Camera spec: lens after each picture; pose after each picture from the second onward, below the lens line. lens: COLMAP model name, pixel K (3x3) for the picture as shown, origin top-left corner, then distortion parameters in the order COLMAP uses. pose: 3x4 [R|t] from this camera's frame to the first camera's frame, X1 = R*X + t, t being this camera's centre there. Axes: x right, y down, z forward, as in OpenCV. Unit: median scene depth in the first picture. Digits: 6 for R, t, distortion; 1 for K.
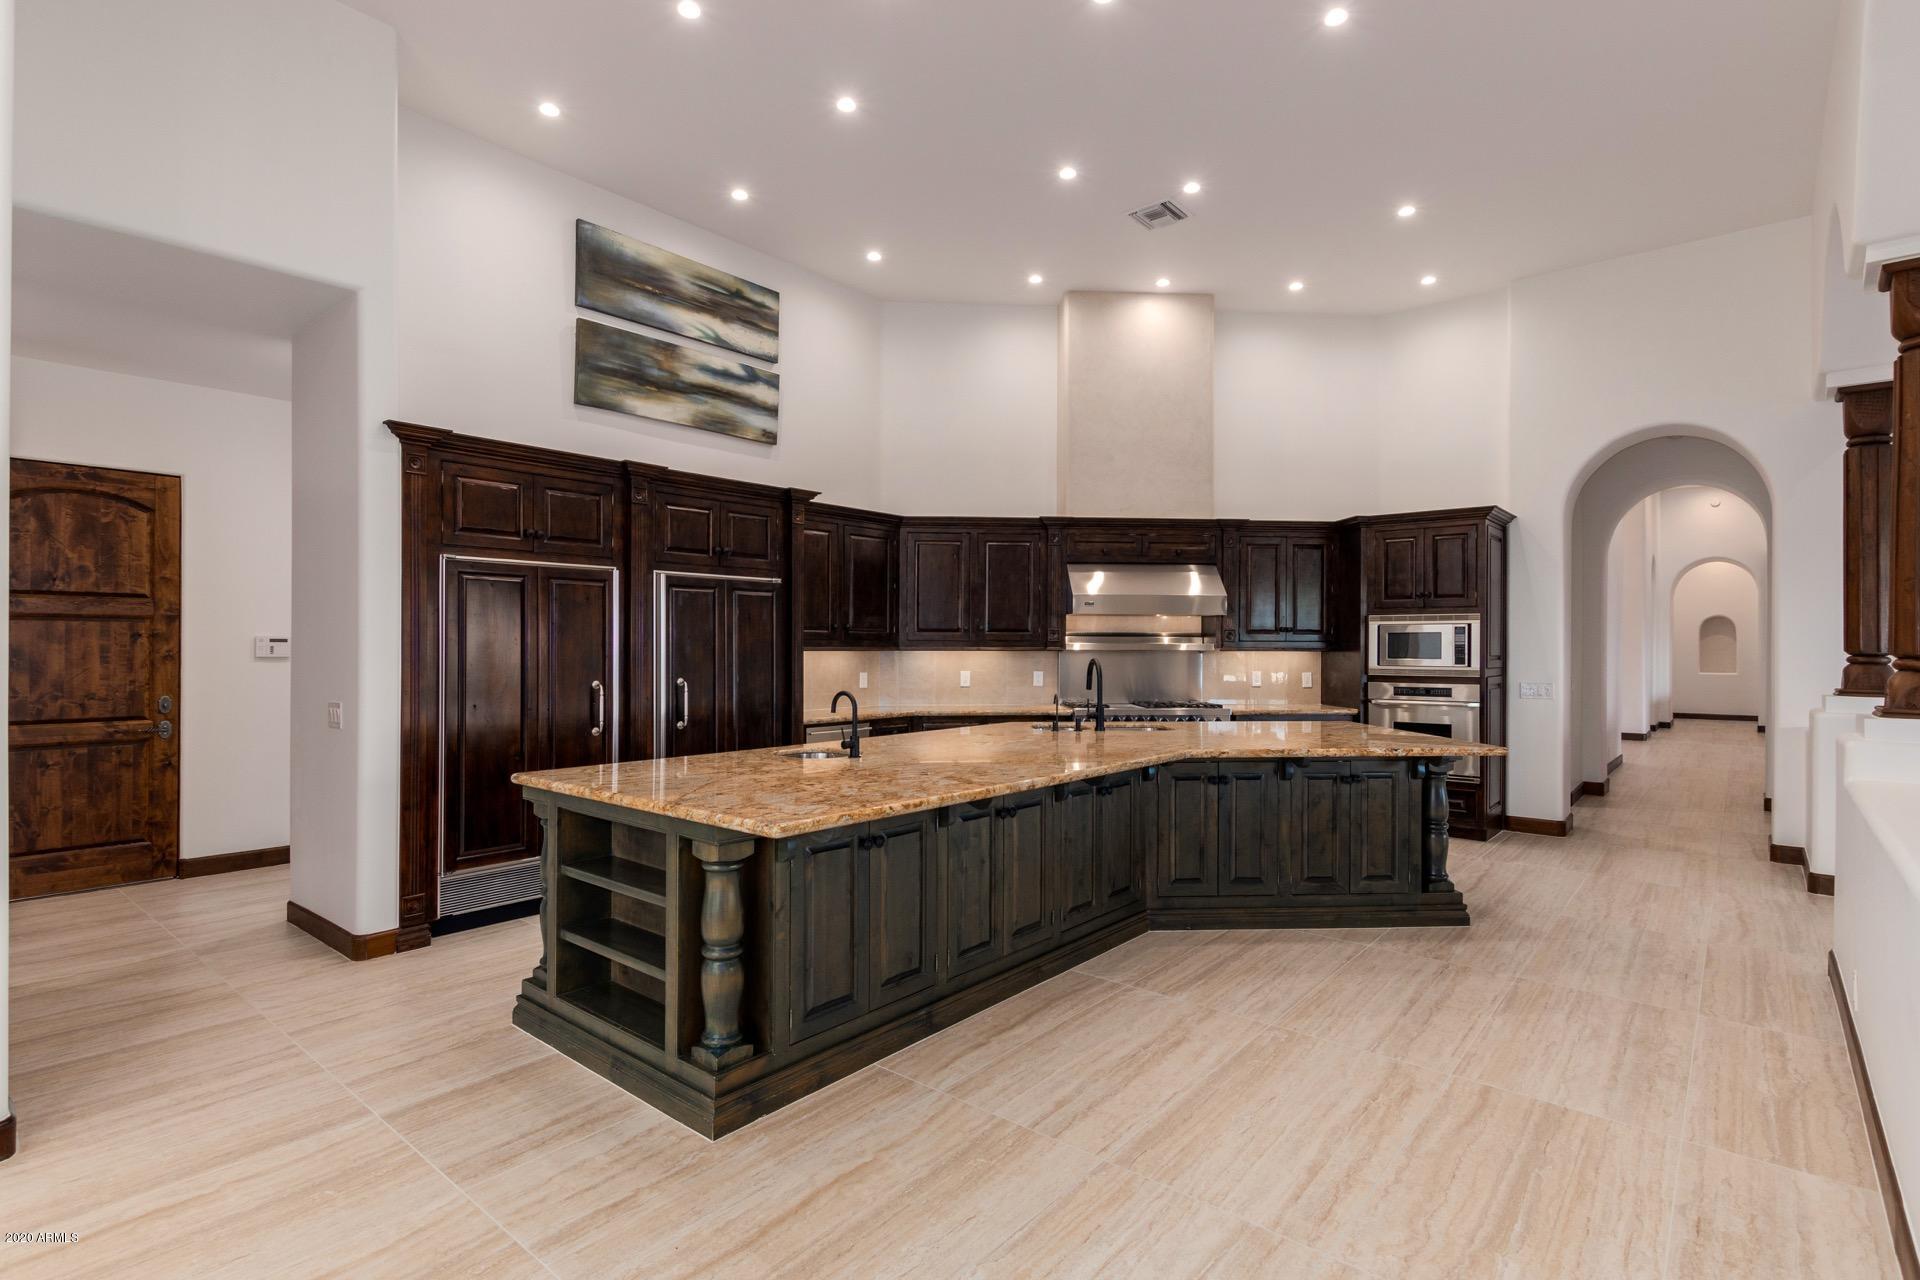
lens RADIAL K [[932.3, 0, 962.7], [0, 932.3, 643.0], [0, 0, 1]] dist [0.005297, 0.000667]
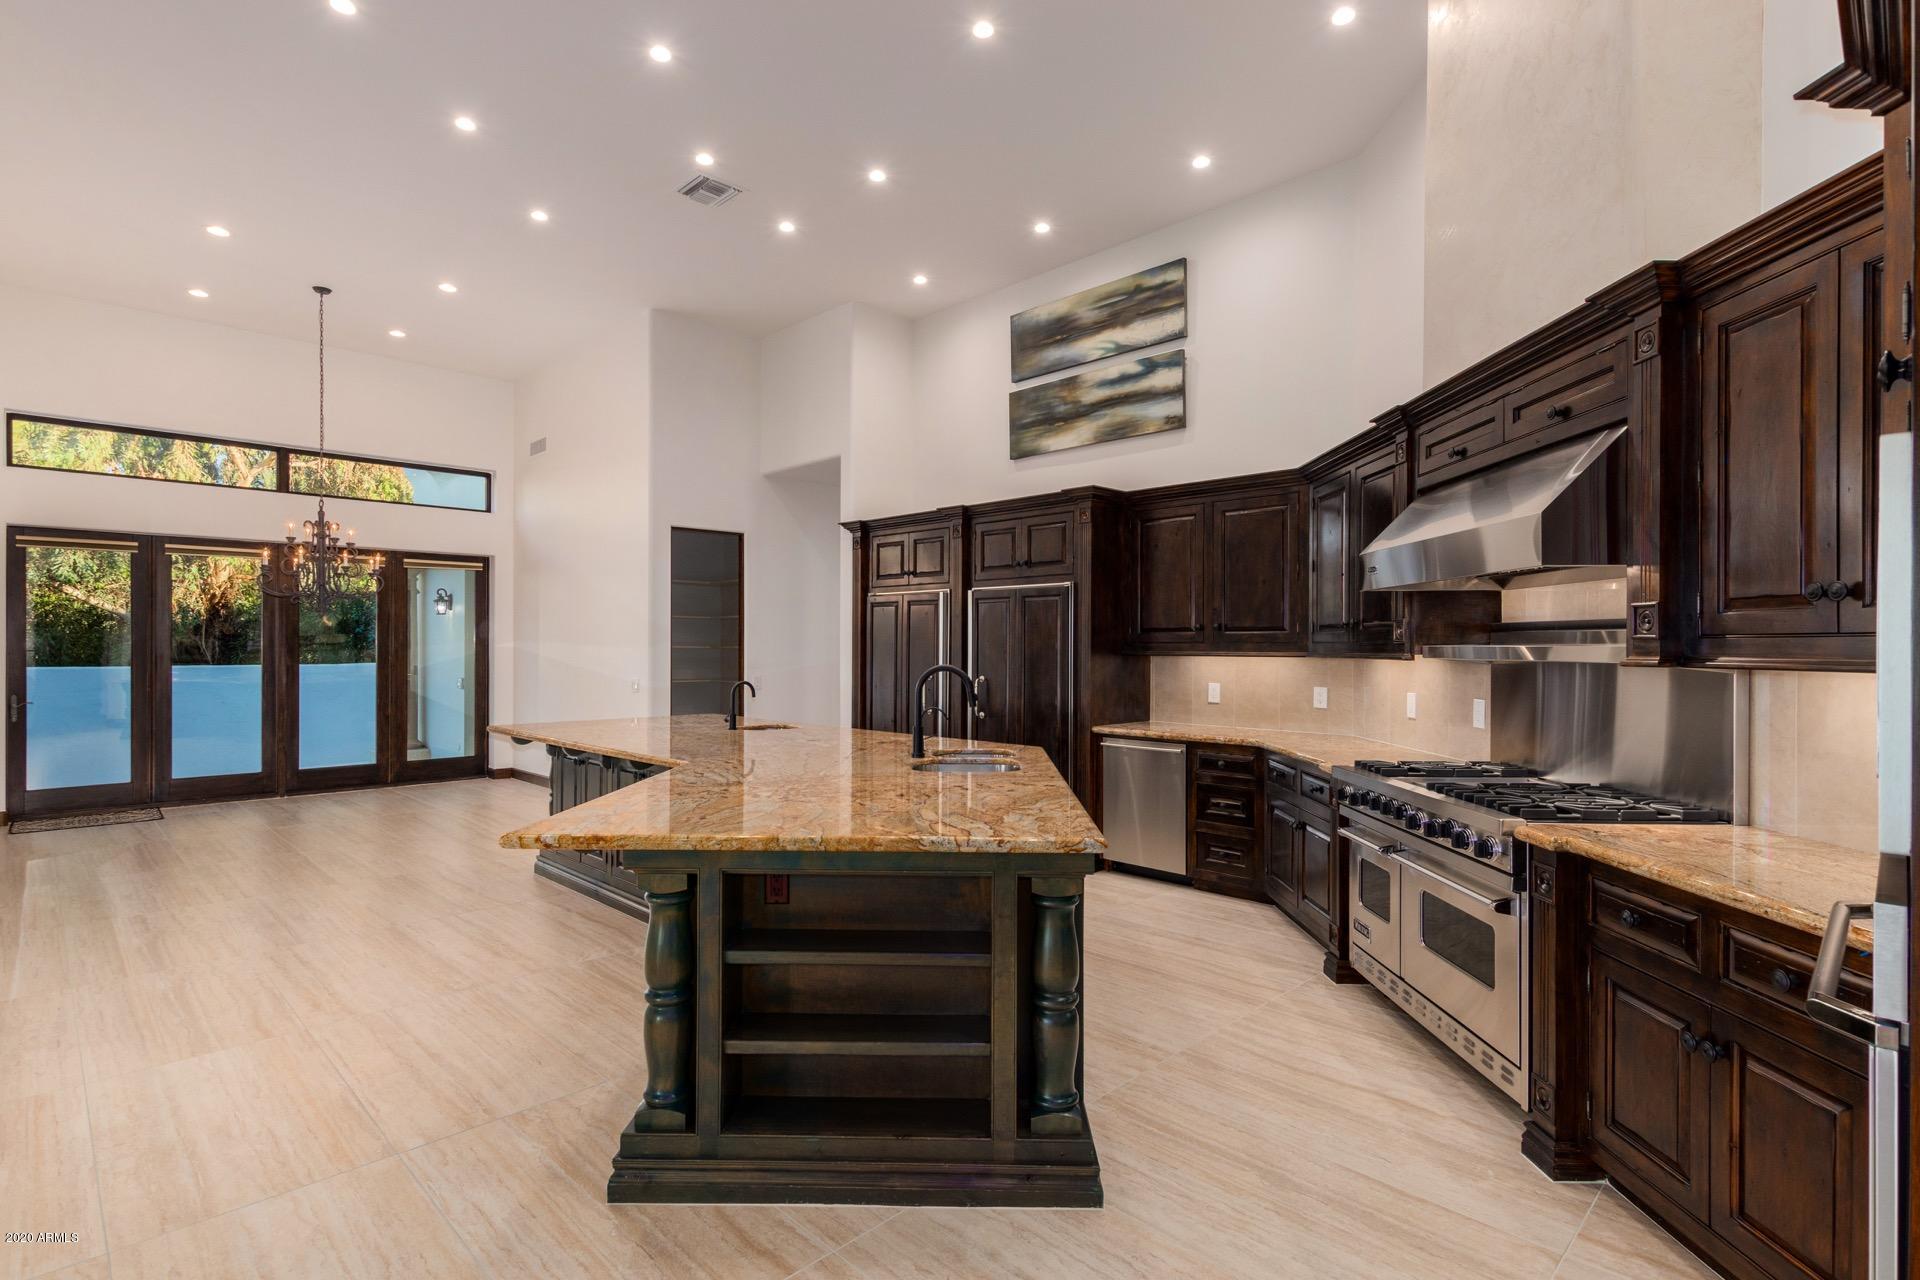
lens RADIAL K [[932.3, 0, 957.3], [0, 932.3, 643.0], [0, 0, 1]] dist [0.005297, 0.000667]
pose [[-0.093864, 0.000007, -0.995585, 0.764243], [0.001224, 0.999999, -0.000109, -0.003178], [0.995584, -0.001228, -0.093864, 0.915986]]
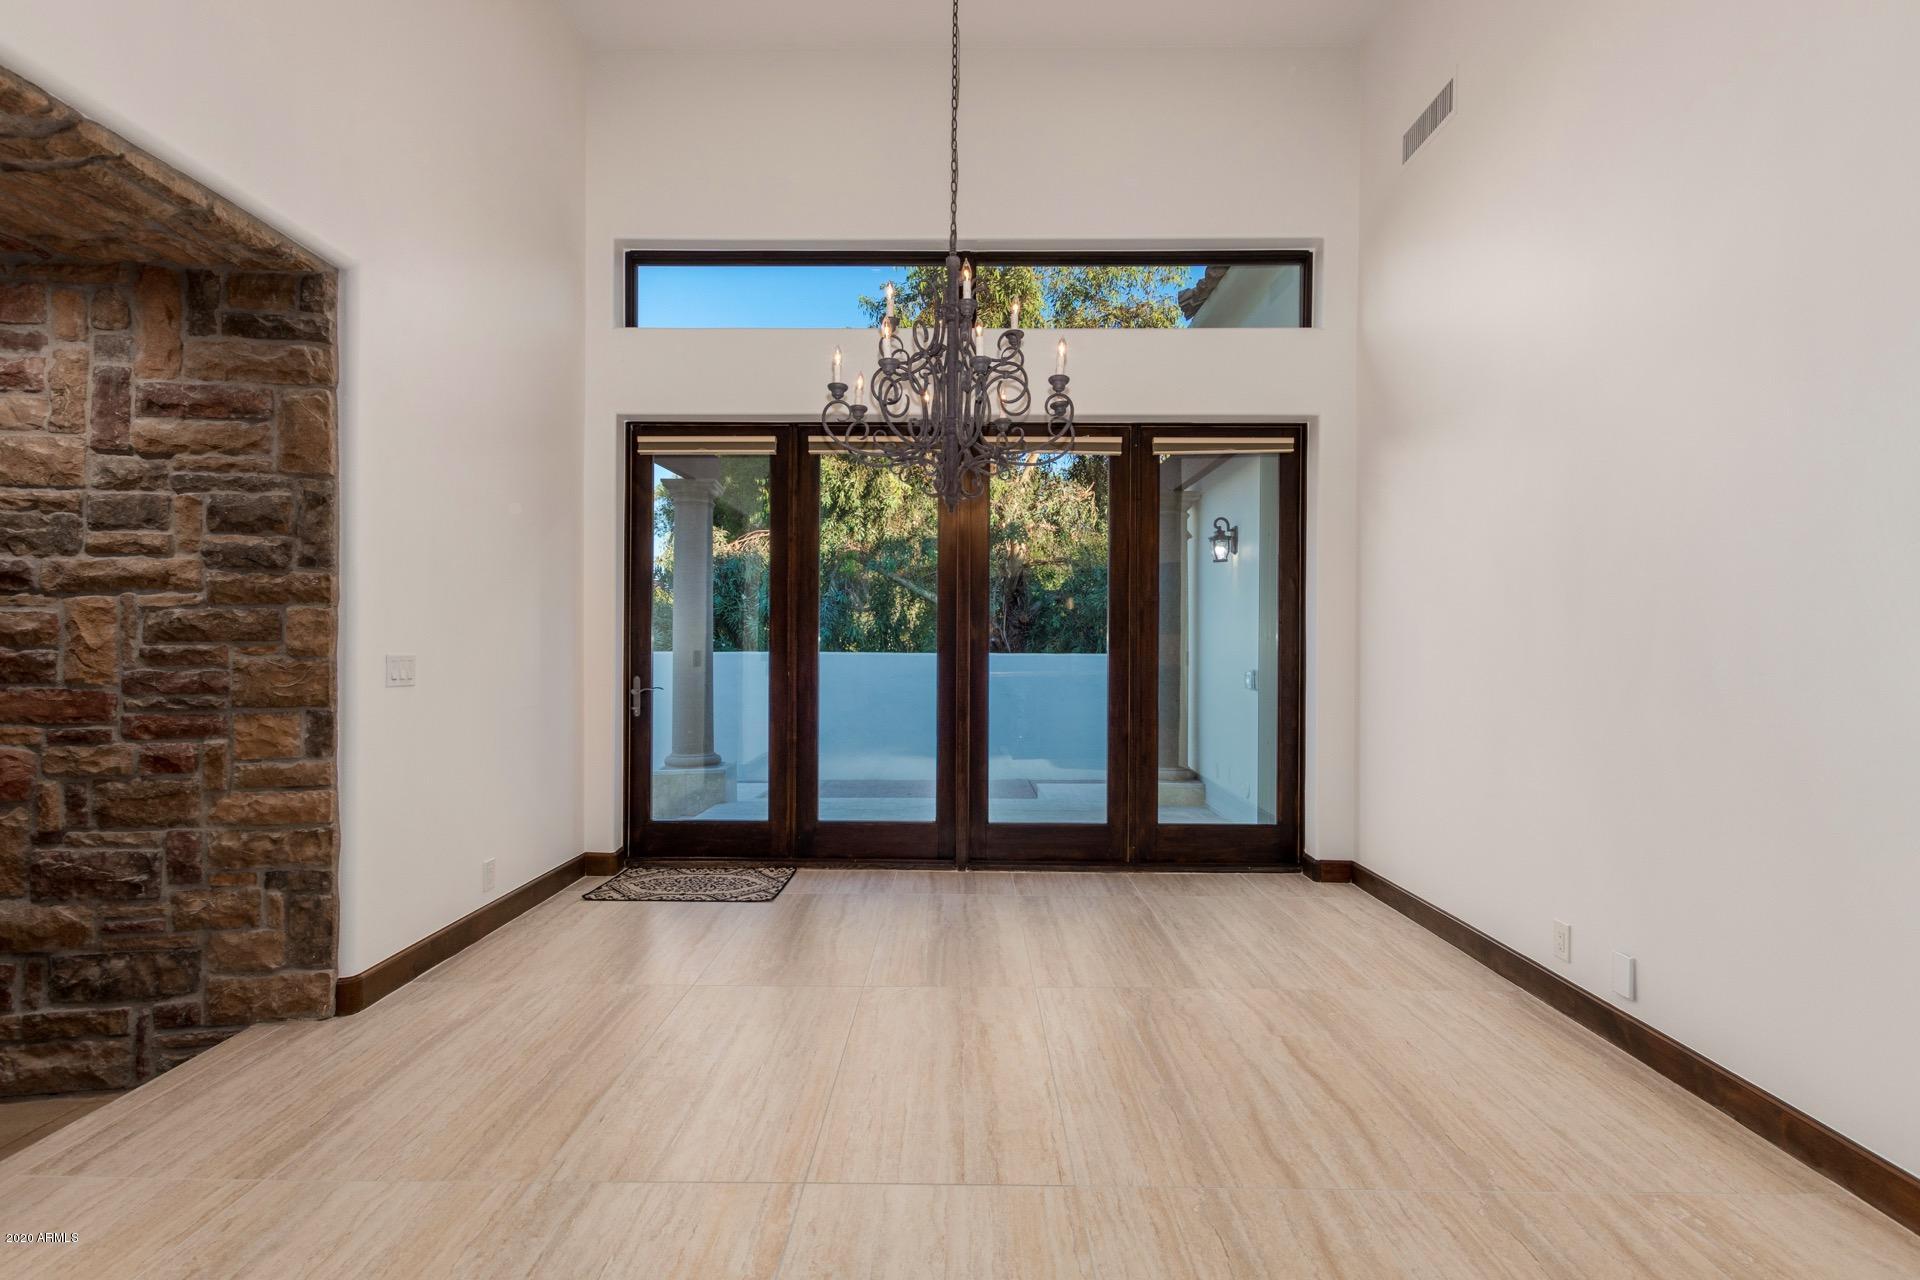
lens RADIAL K [[932.3, 0, 955.4], [0, 932.3, 637.7], [0, 0, 1]] dist [0.005297, 0.000667]
pose [[-0.775175, -0.008680, -0.631687, 0.394662], [-0.005627, 0.999961, -0.006835, 0.013765], [0.631722, -0.001744, -0.775193, 0.670807]]
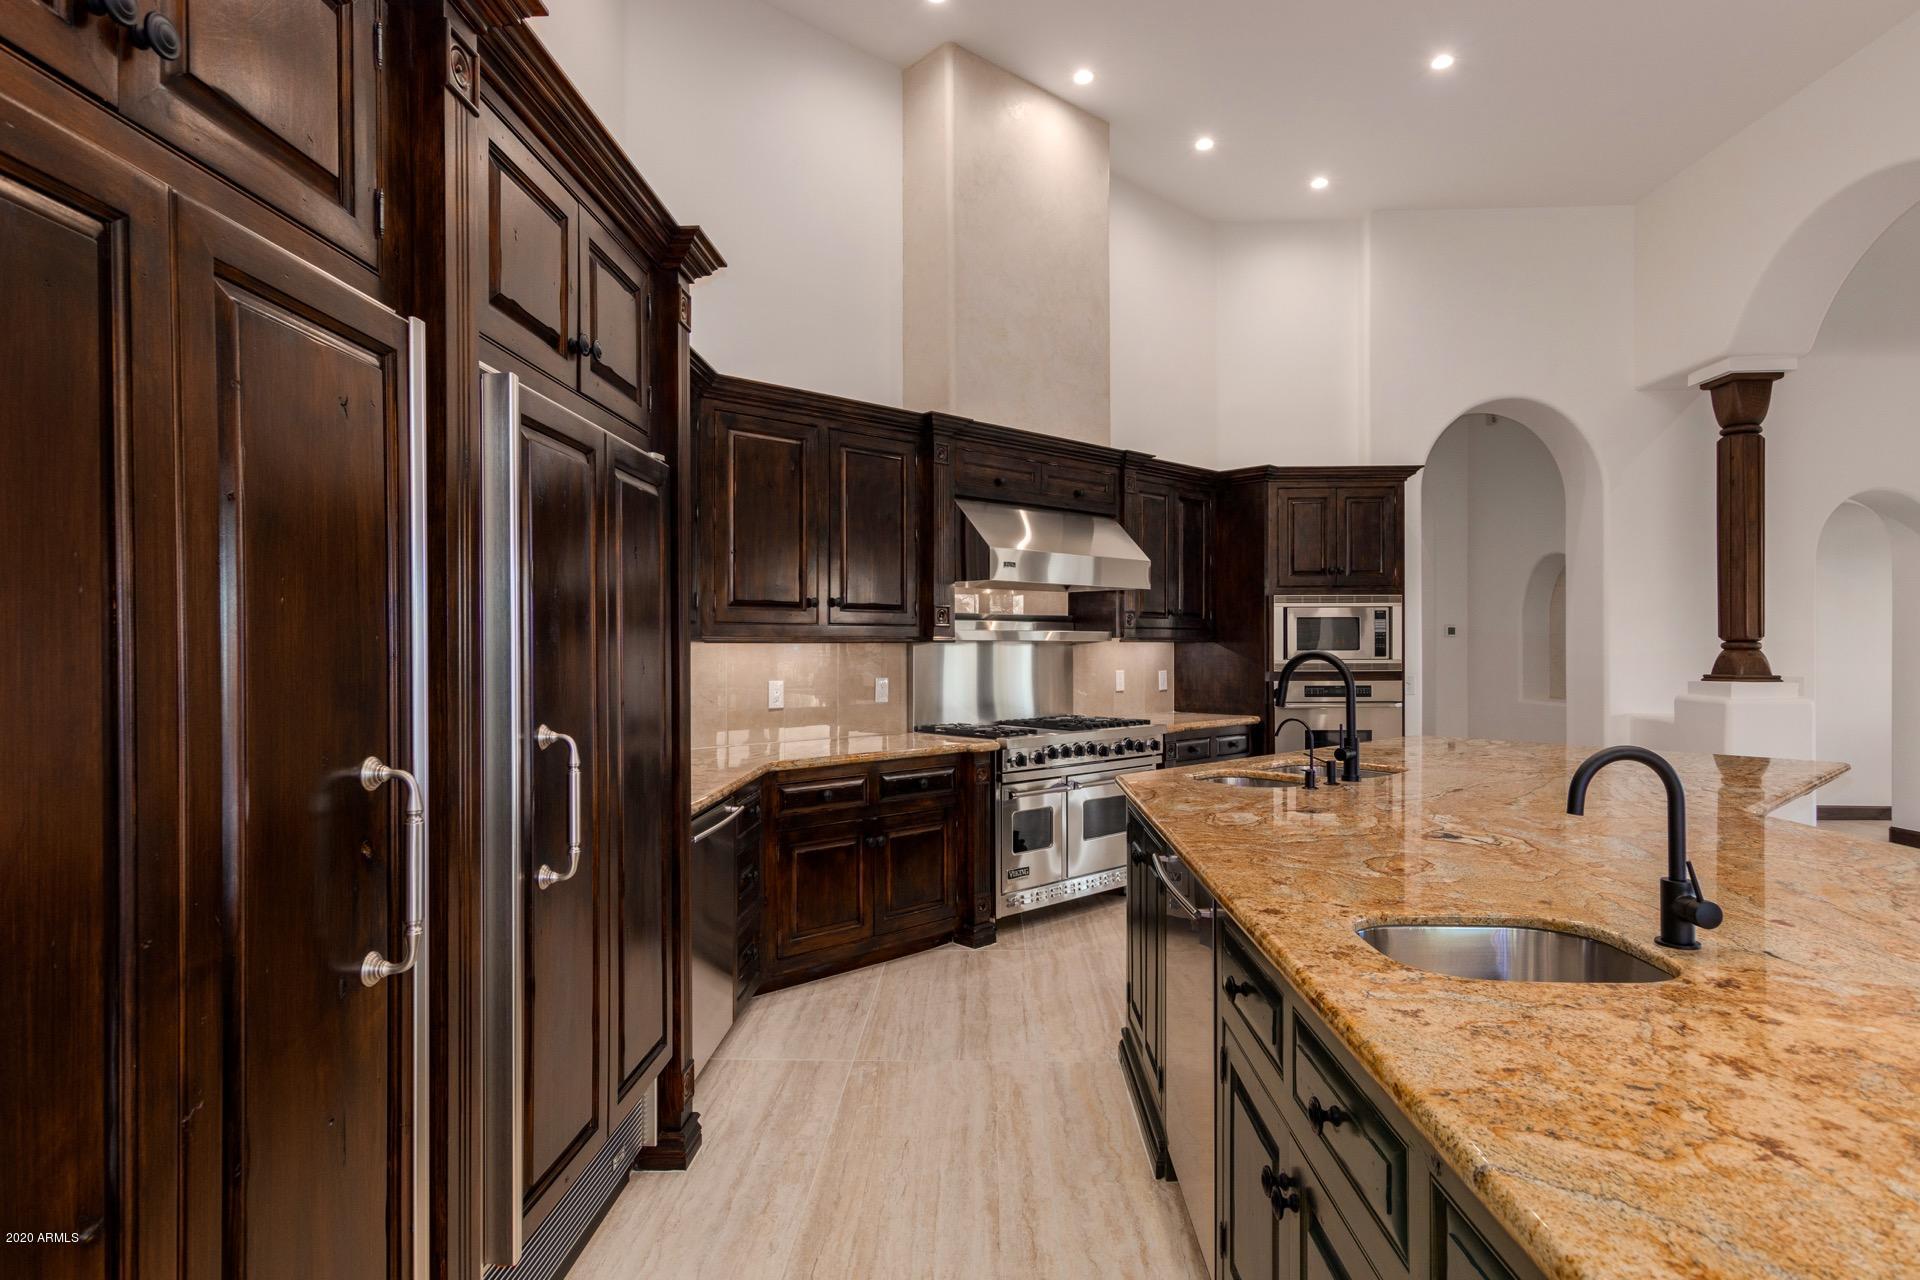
lens RADIAL K [[1047.7, 0, 961.6], [0, 1047.7, 646.7], [0, 0, 1]] dist [0.003147, 0.000374]
pose [[0.784570, -0.006414, 0.620007, -0.350491], [0.002107, 0.999968, 0.007679, 0.006788], [-0.620036, -0.004718, 0.784559, 0.540780]]
